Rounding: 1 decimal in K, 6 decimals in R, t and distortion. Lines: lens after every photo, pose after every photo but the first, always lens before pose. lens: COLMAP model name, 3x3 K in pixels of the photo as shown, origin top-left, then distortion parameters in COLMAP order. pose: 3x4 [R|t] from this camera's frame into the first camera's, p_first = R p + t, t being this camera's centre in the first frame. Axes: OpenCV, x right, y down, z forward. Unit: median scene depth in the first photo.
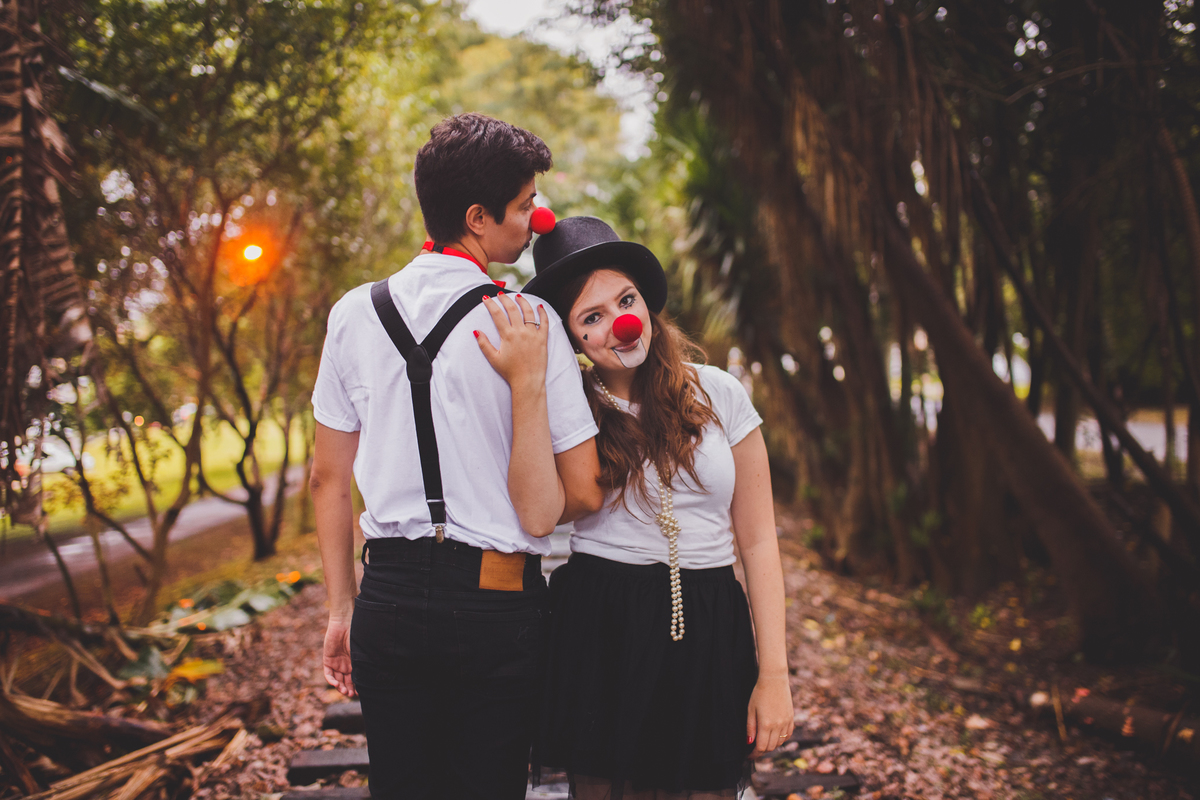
lens RADIAL K [[1658.5, 0, 600.0], [0, 1658.5, 400.0], [0, 0, 1]] dist [-0.014000, 0.115880]
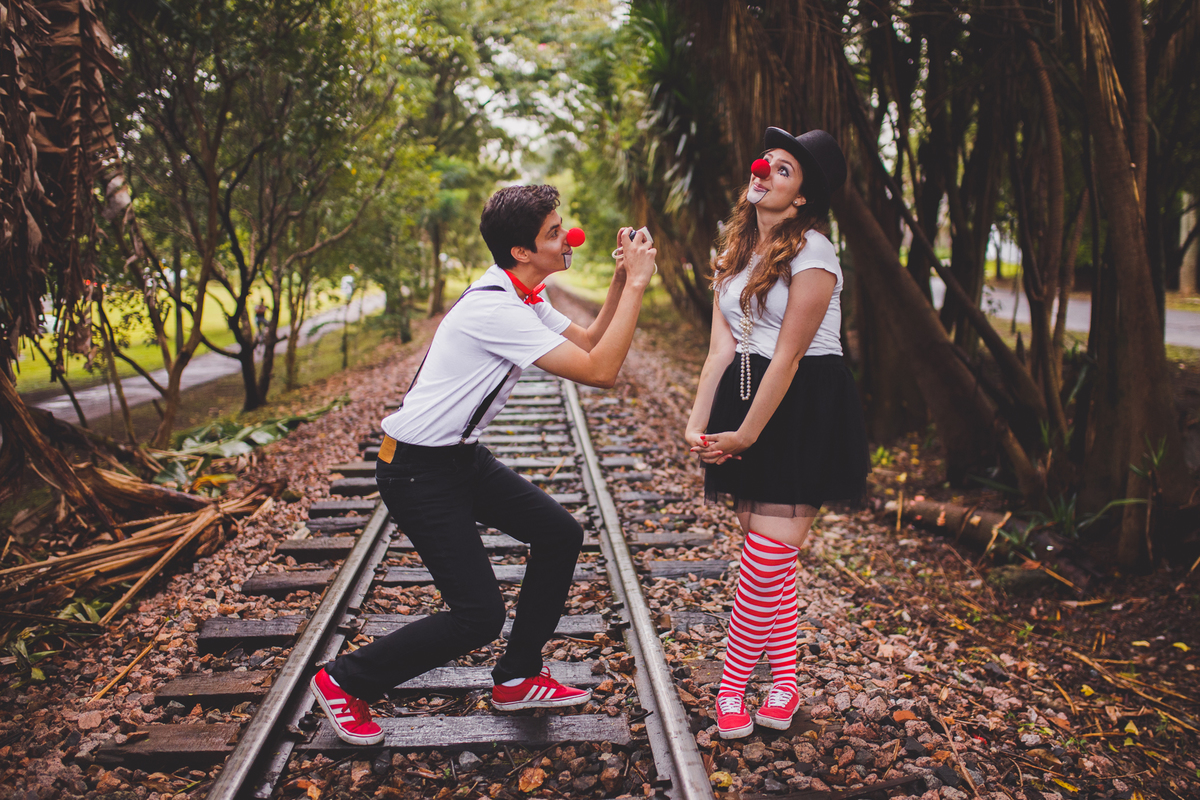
lens RADIAL K [[1658.5, 0, 600.0], [0, 1658.5, 400.0], [0, 0, 1]] dist [-0.014000, 0.115880]
pose [[0.999757, 0.018506, 0.012013, 0.018735], [-0.019392, 0.996728, 0.078472, 0.003560], [-0.010521, -0.078686, 0.996844, -0.176914]]
